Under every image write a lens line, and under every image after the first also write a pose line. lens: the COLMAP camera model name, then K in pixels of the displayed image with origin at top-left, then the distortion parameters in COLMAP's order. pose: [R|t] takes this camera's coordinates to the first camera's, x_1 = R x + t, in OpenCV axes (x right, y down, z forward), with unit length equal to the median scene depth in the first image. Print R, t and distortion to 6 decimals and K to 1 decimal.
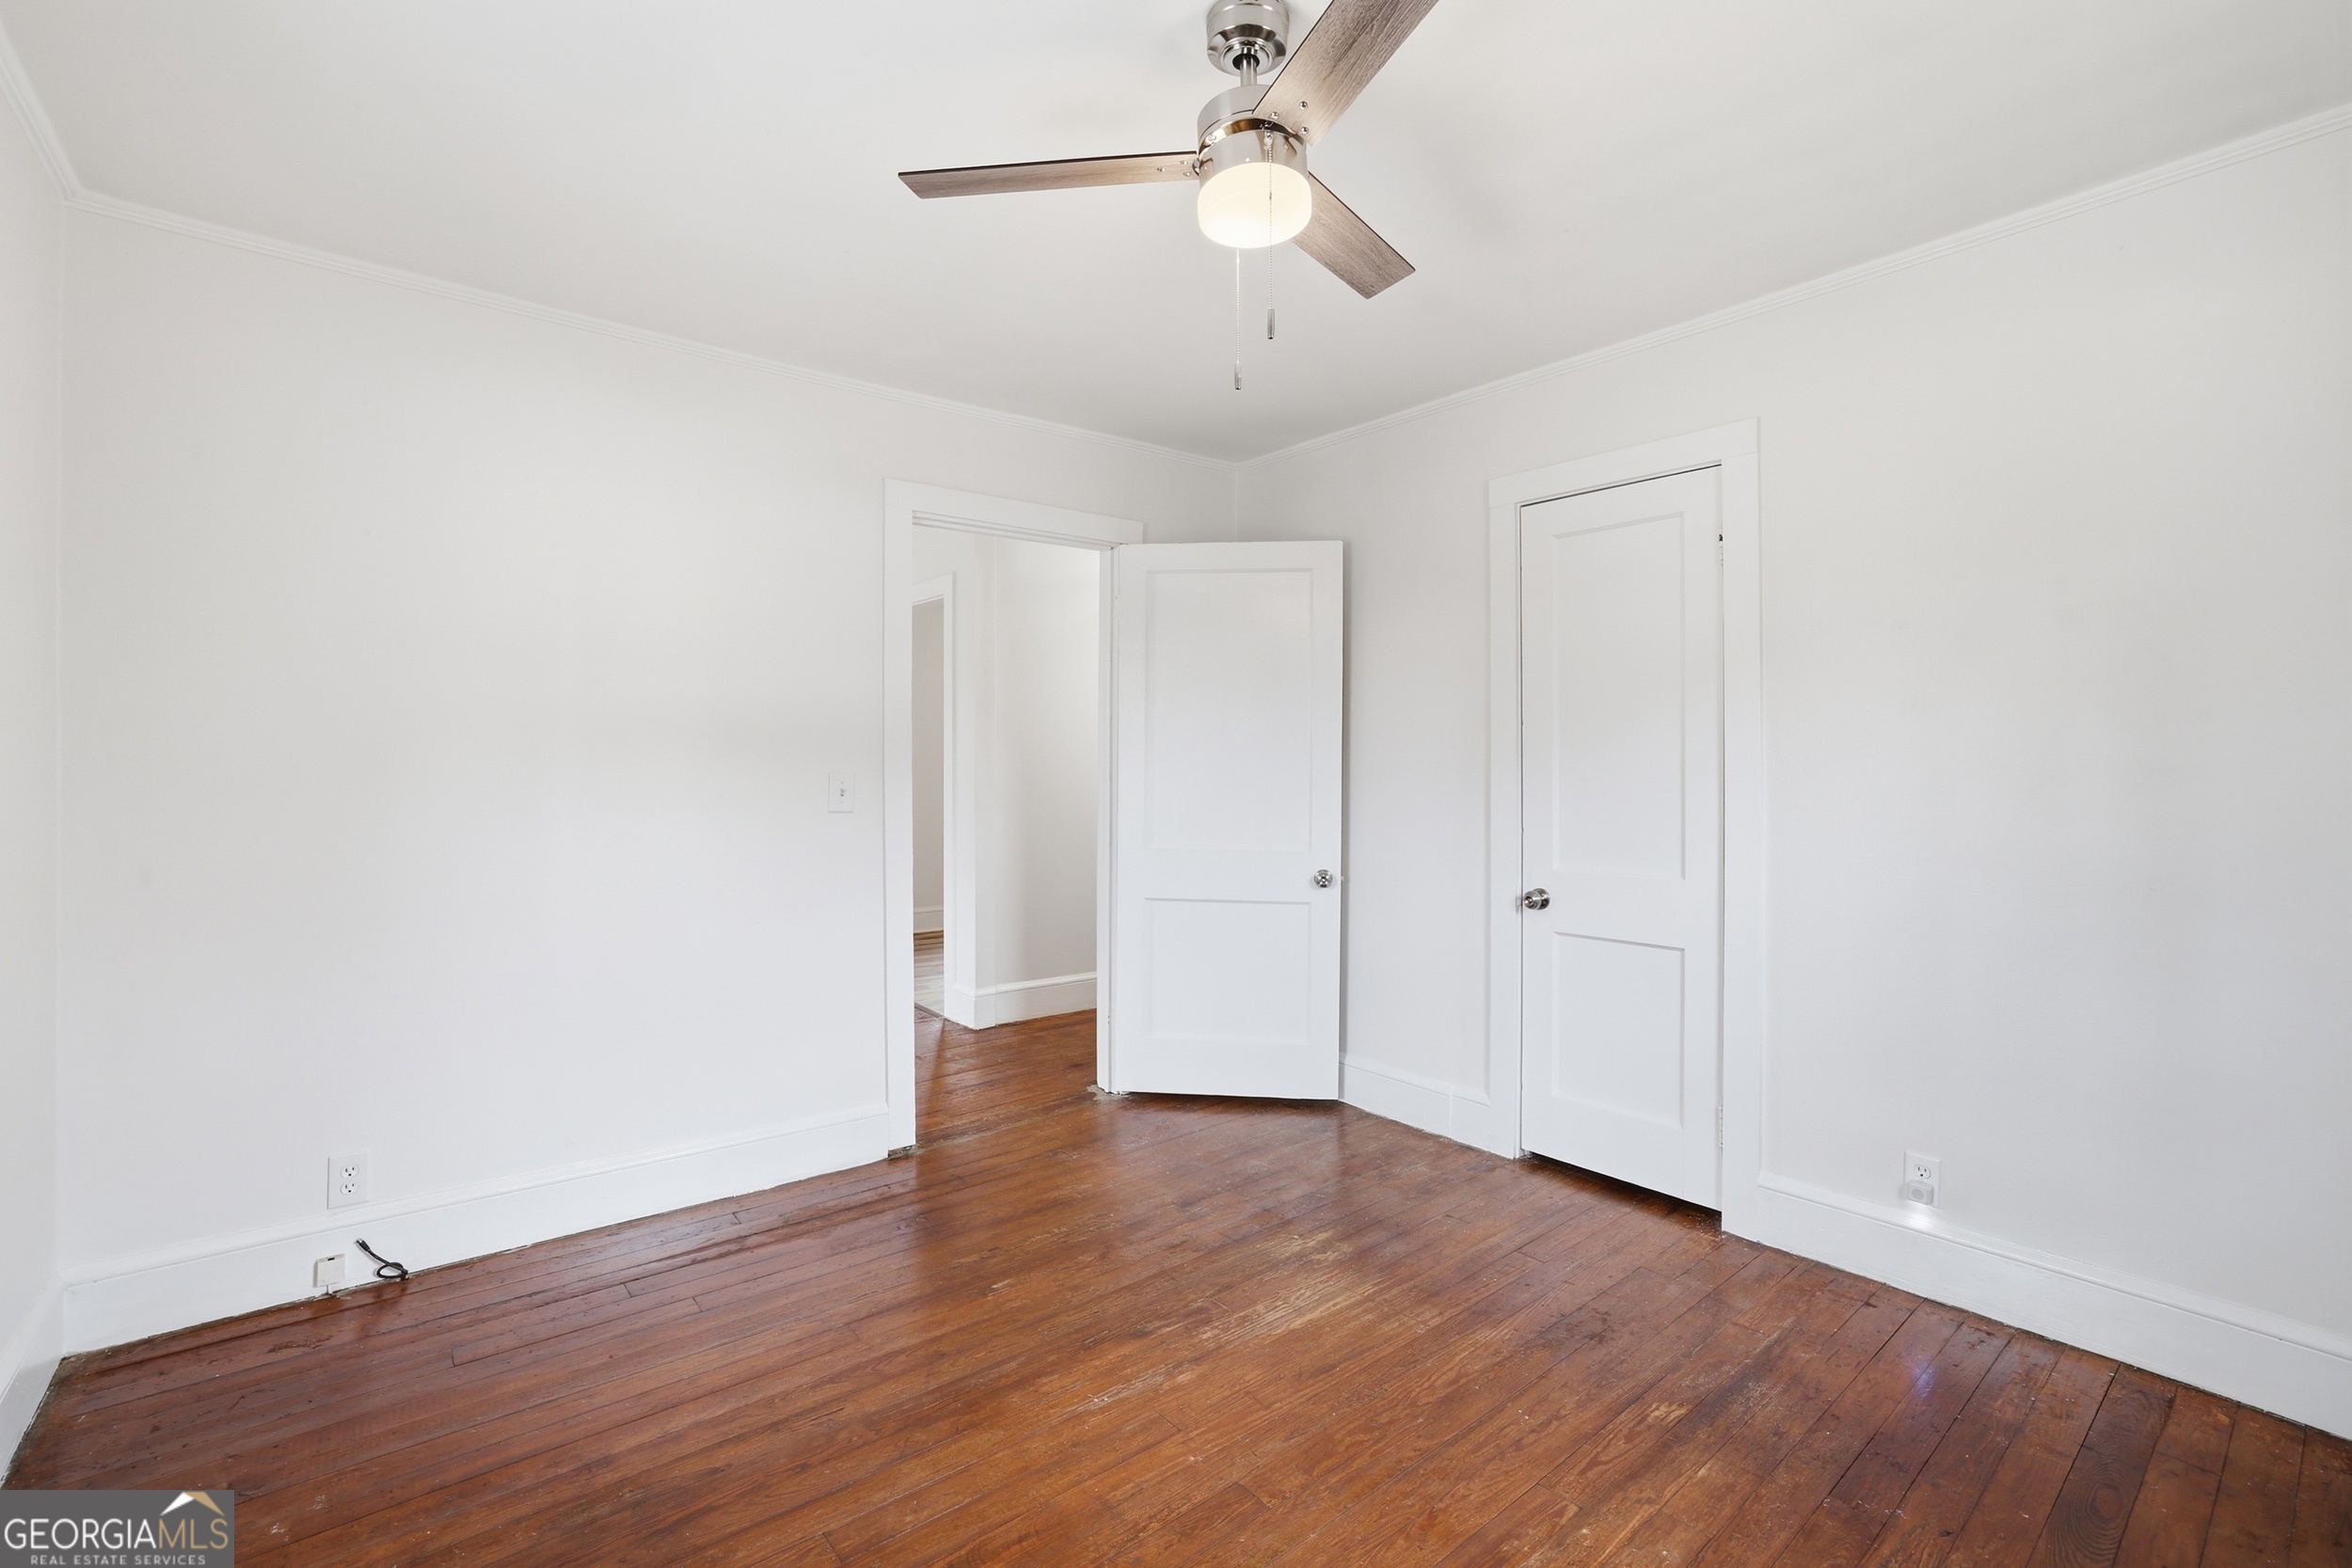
lens RADIAL K [[1009.4, 0, 1164.2], [0, 1009.4, 770.6], [0, 0, 1]] dist [-0.072192, 0.029510]
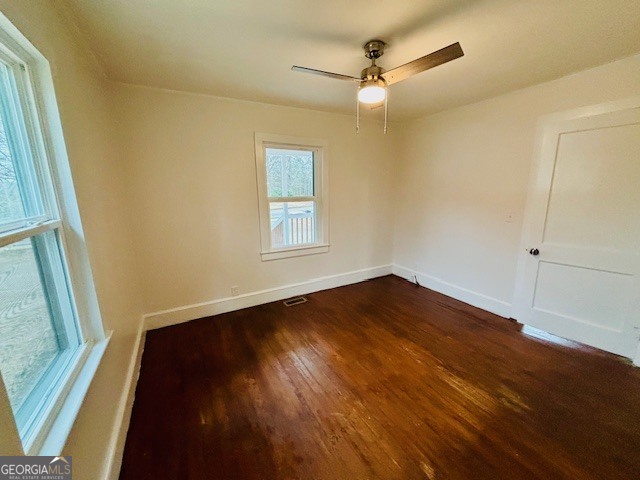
lens RADIAL K [[253.9, 0, 320.0], [0, 253.9, 240.0], [0, 0, 1]] dist [-0.000452, -0.000034]
pose [[-0.169950, 0.192015, -0.966565, 0.921552], [0.008293, 0.981077, 0.193440, -0.098280], [0.985418, 0.024860, -0.168326, 0.660018]]
